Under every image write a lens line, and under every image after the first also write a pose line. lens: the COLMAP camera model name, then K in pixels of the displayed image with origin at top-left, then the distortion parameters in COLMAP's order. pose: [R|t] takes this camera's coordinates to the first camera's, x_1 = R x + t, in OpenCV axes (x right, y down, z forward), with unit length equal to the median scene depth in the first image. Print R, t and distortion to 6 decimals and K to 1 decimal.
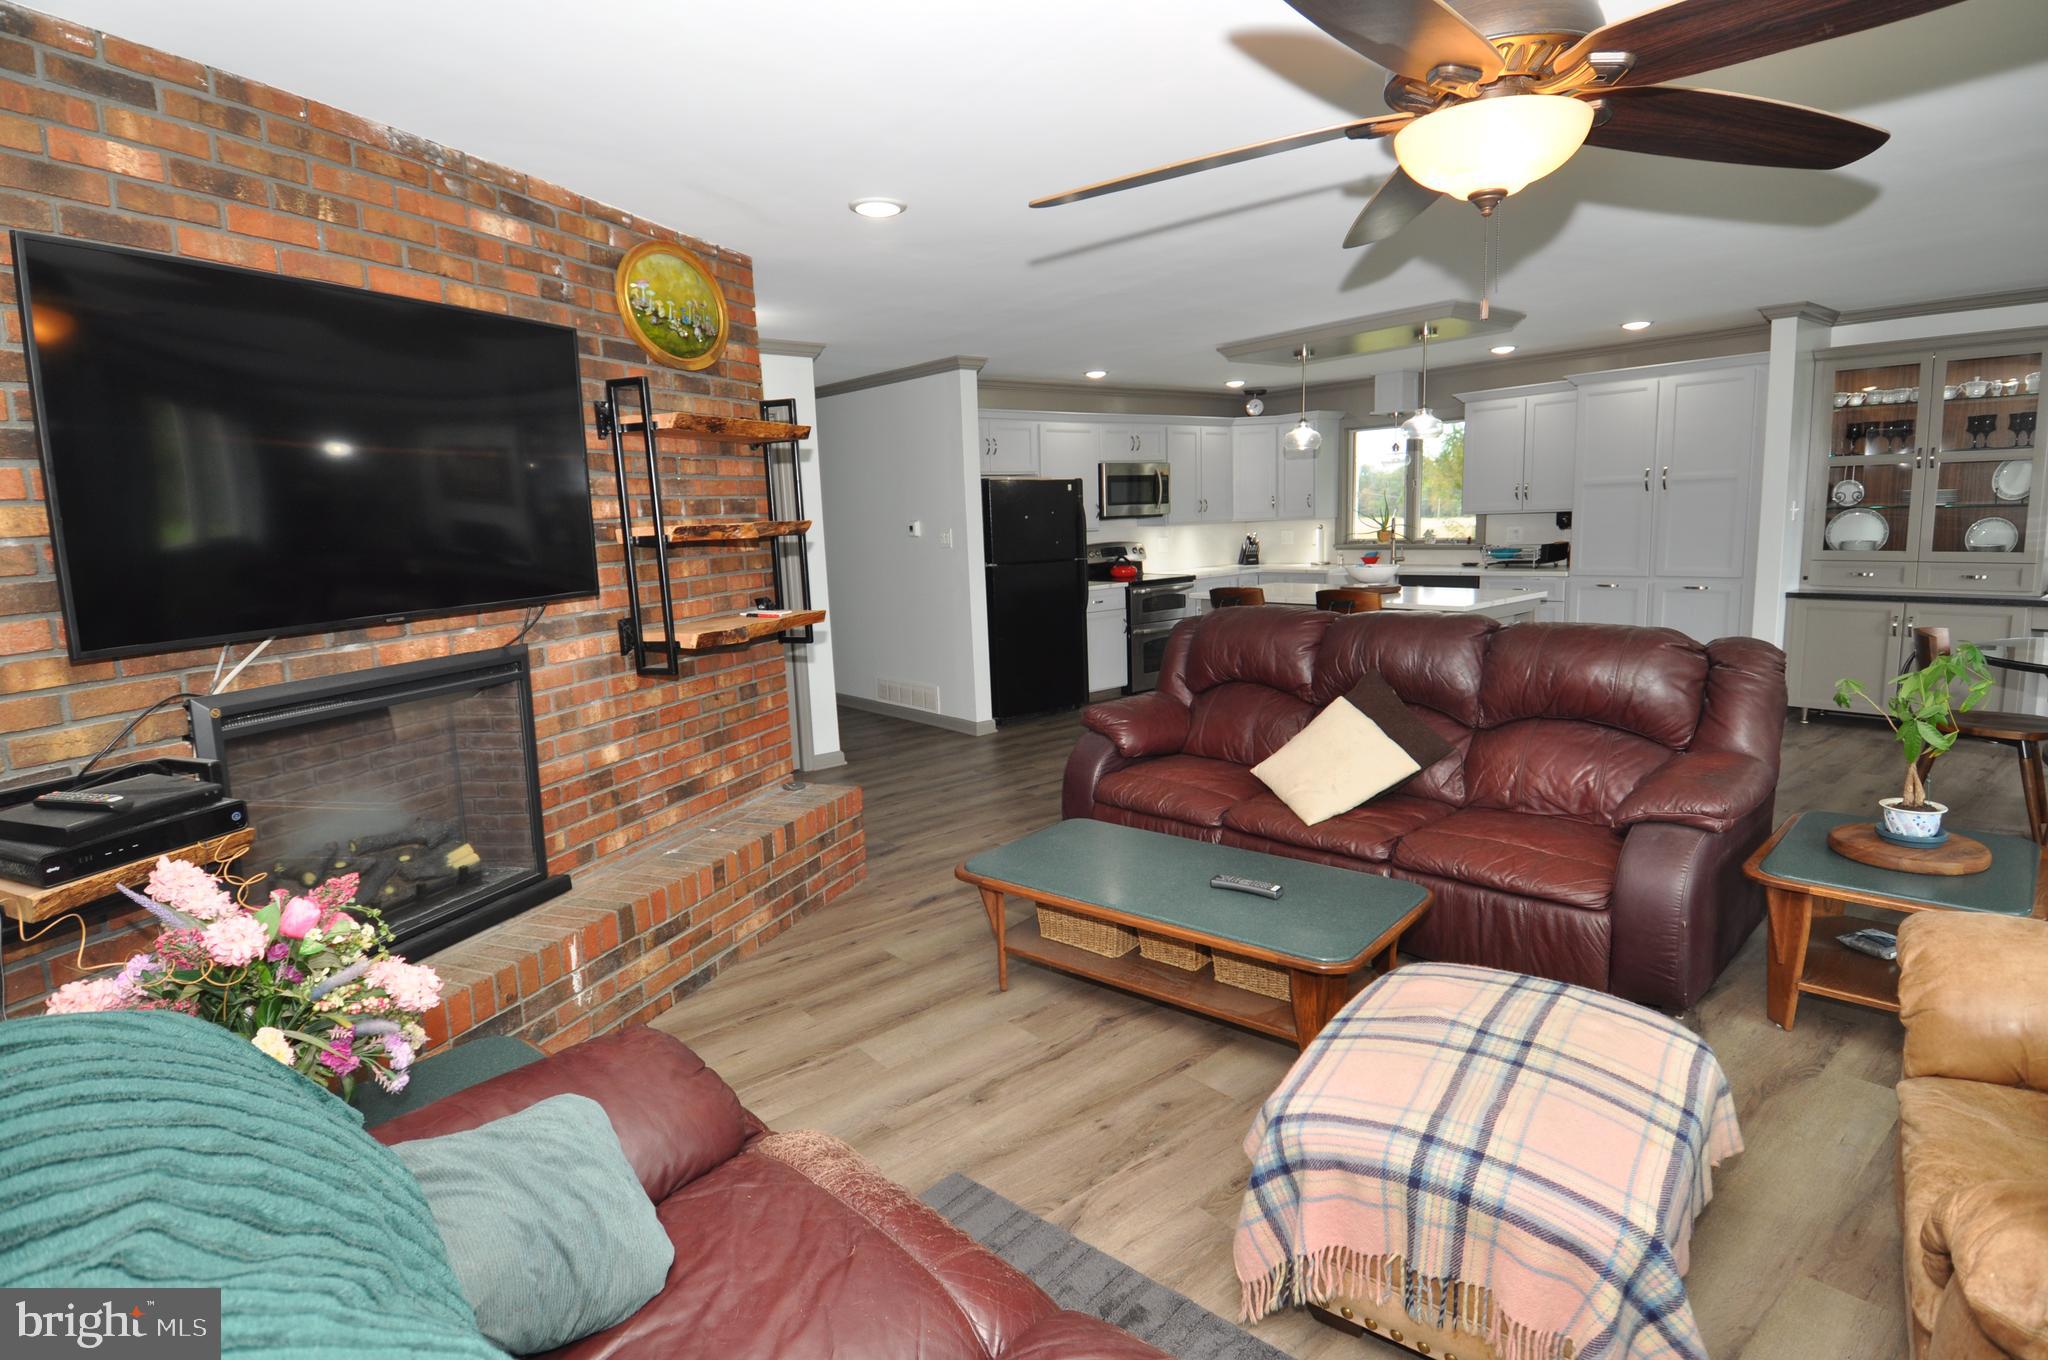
lens RADIAL K [[1046.1, 0, 1022.3], [0, 1046.1, 677.6], [0, 0, 1]] dist [0.051718, -0.060383]
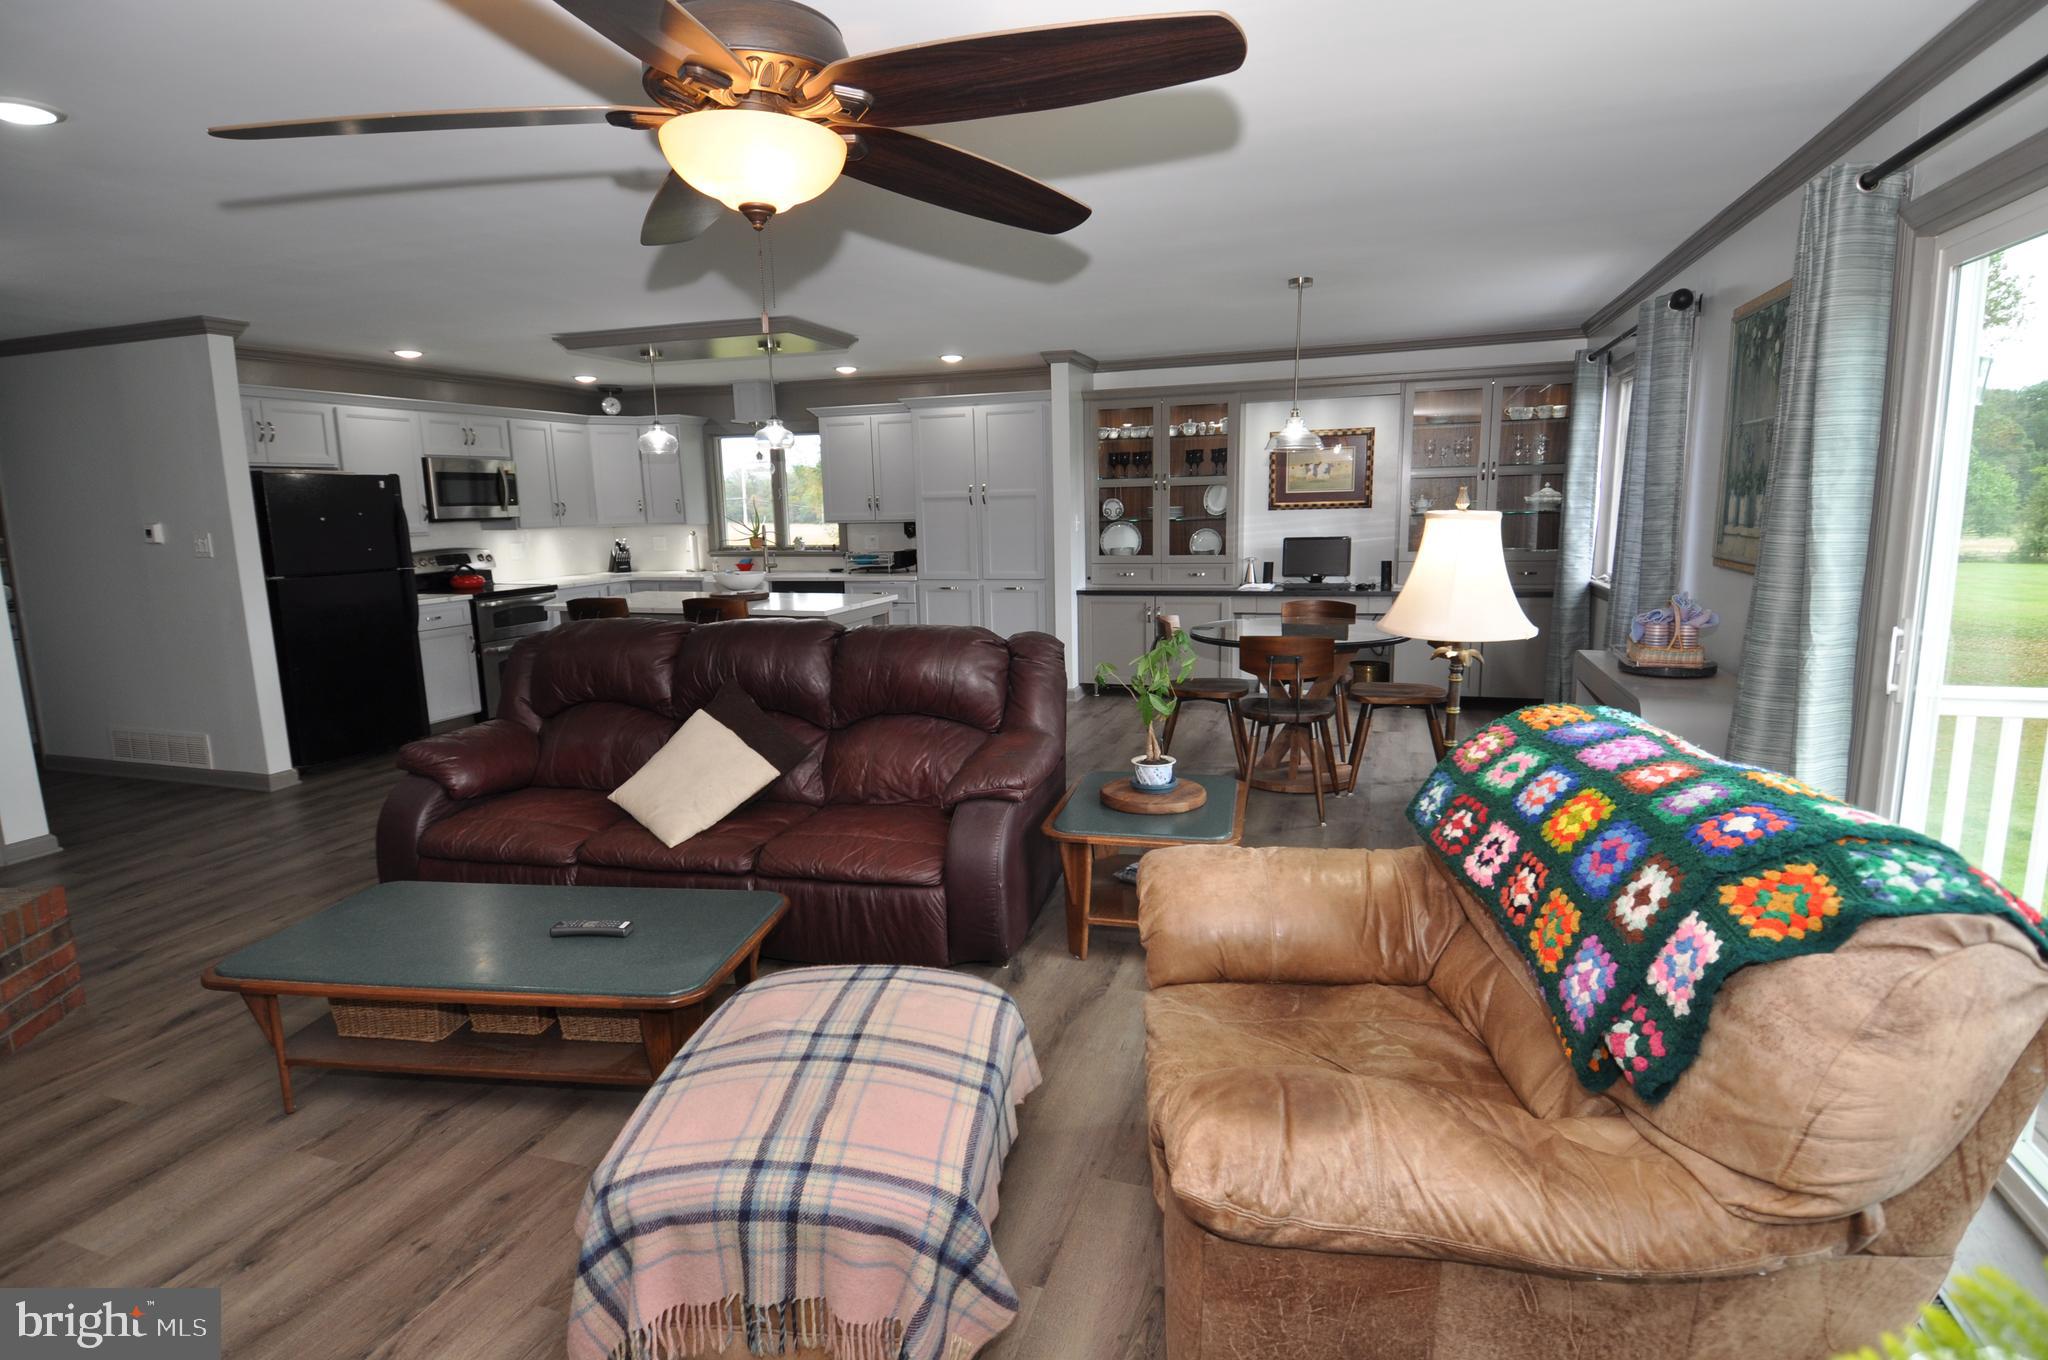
lens RADIAL K [[1046.1, 0, 1022.3], [0, 1046.1, 677.6], [0, 0, 1]] dist [0.051718, -0.060383]
pose [[0.848928, -0.068253, 0.524082, 0.044385], [0.070777, 0.997376, 0.015243, -0.004529], [-0.523747, 0.024153, 0.851531, 0.011441]]
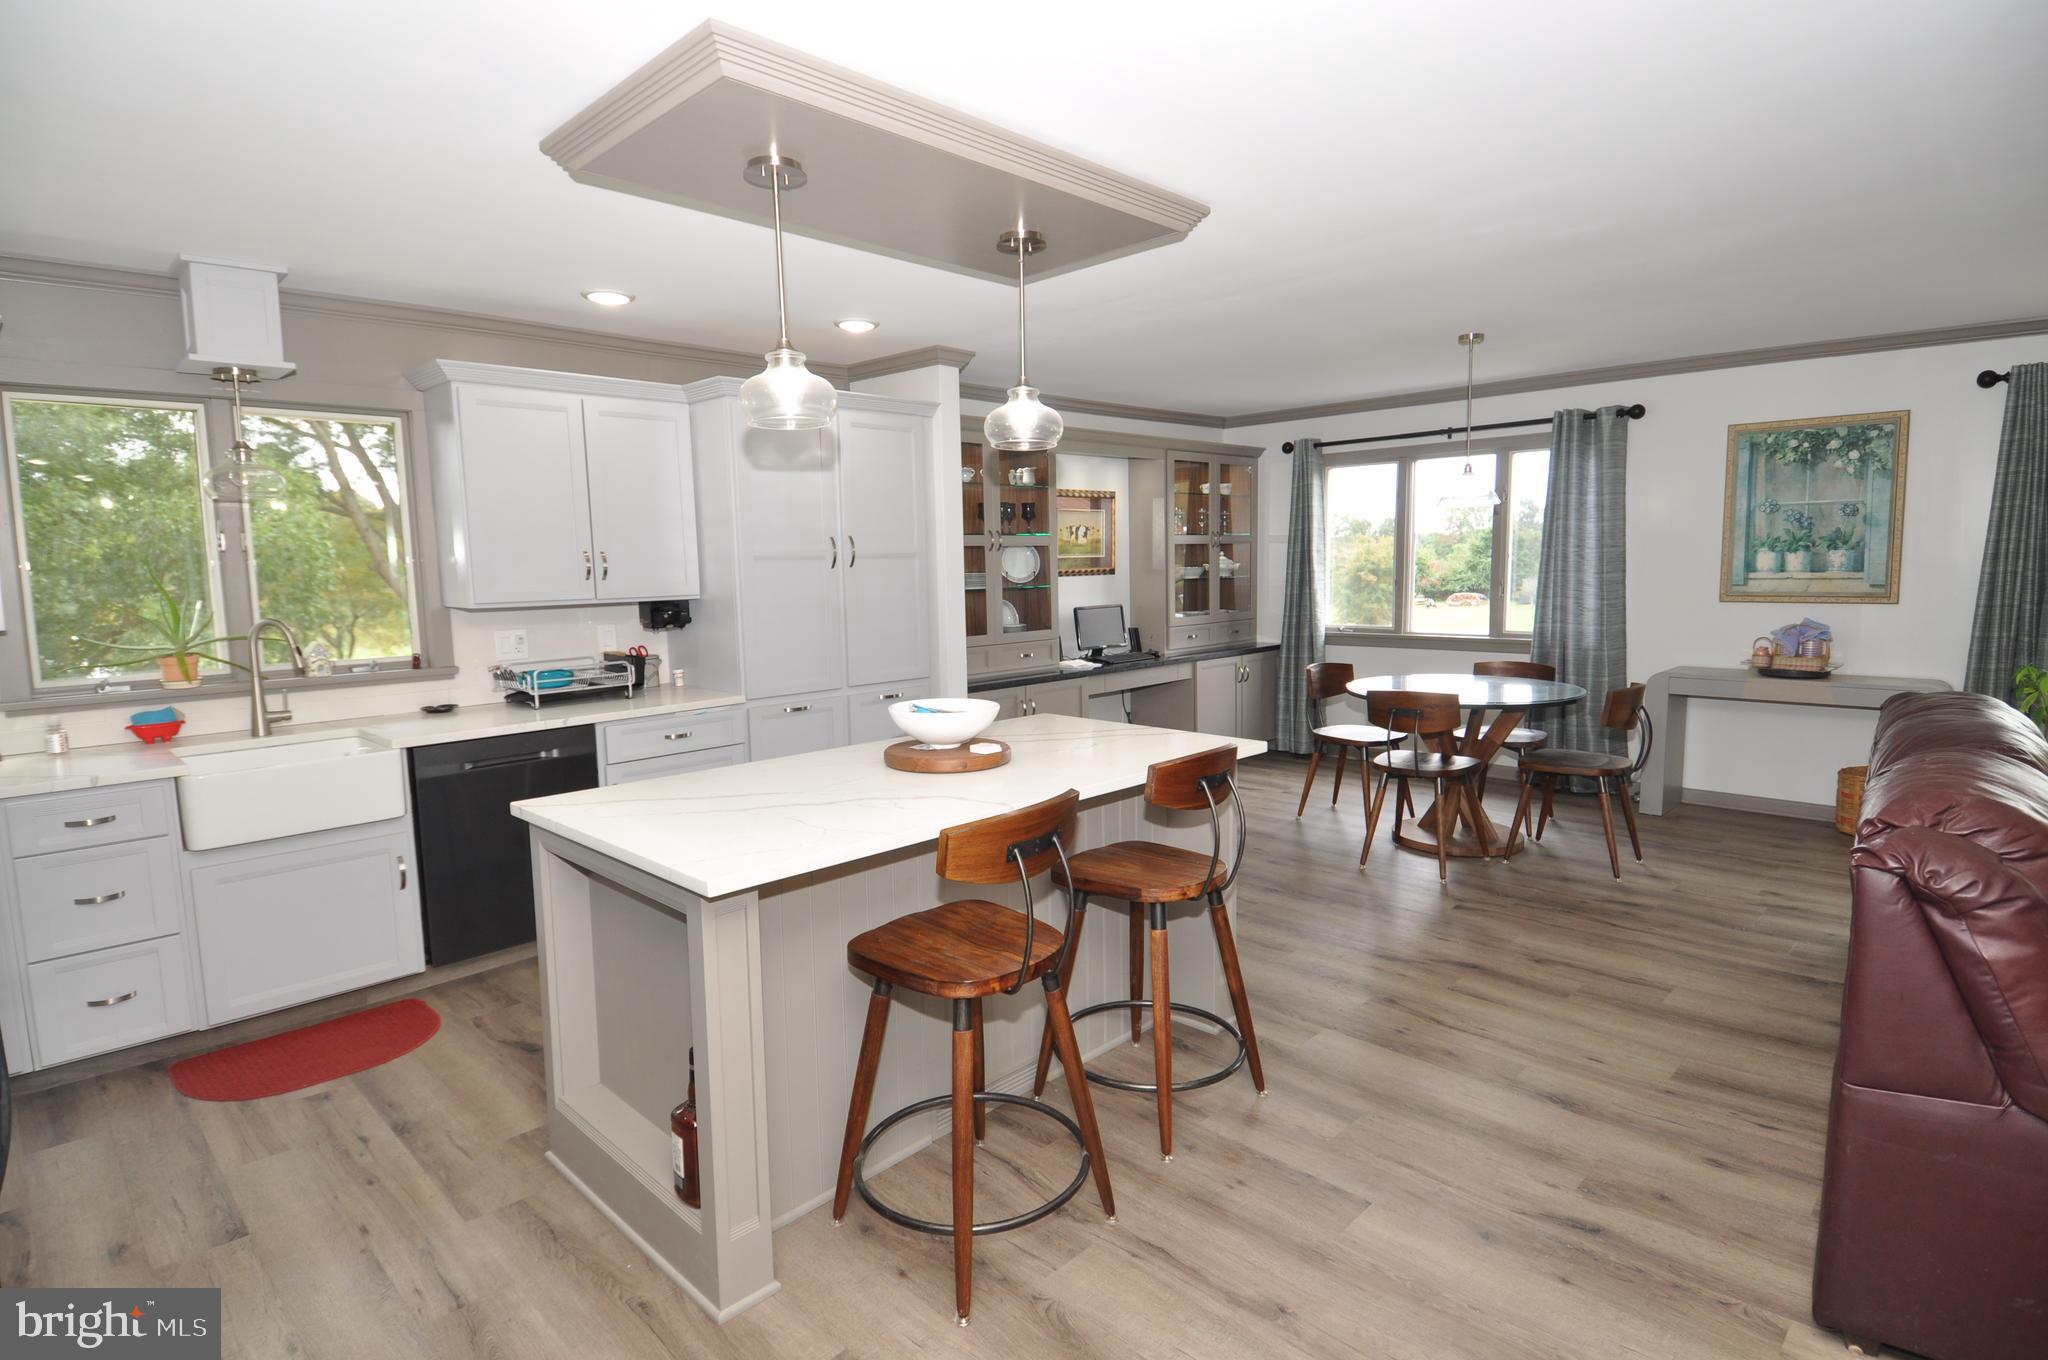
lens RADIAL K [[1049.7, 0, 1024.0], [0, 1049.7, 680.0], [0, 0, 1]] dist [0.043715, -0.052144]
pose [[-0.094910, -0.072207, 0.992864, -0.186929], [0.176419, 0.980359, 0.088162, -0.224430], [-0.979729, 0.183528, -0.080307, 1.482878]]
